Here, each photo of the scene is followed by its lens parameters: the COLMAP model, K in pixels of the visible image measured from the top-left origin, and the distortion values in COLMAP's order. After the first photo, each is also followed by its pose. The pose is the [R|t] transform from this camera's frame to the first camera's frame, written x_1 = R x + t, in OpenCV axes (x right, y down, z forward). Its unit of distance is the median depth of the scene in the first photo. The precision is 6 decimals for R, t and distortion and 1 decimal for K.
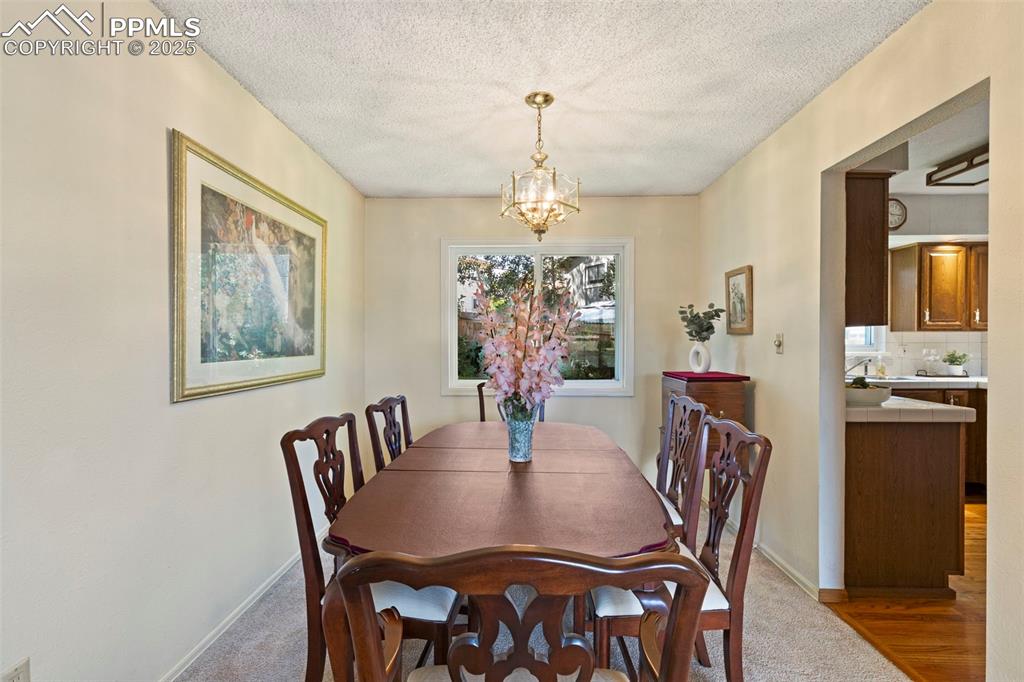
lens RADIAL K [[470.2, 0, 513.6], [0, 470.2, 343.0], [0, 0, 1]] dist [0.003731, 0.000314]
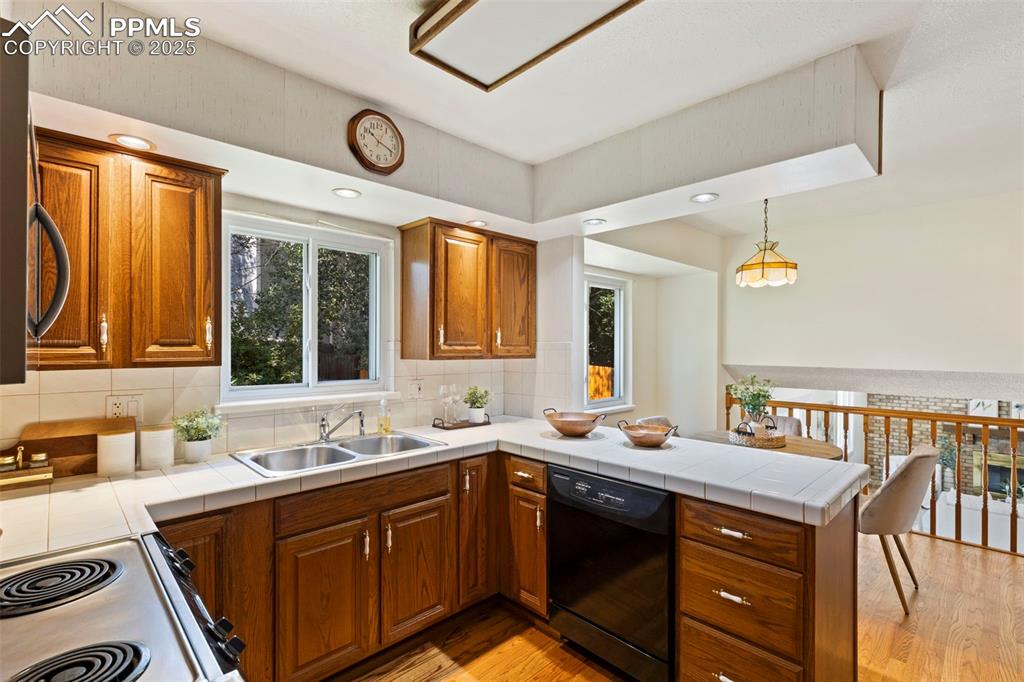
lens RADIAL K [[470.2, 0, 514.0], [0, 470.2, 346.7], [0, 0, 1]] dist [0.003731, 0.000314]
pose [[0.704111, 0.004183, 0.710078, 0.497070], [0.001070, 0.999975, -0.006952, -0.038706], [-0.710090, 0.005655, 0.704089, 0.486947]]
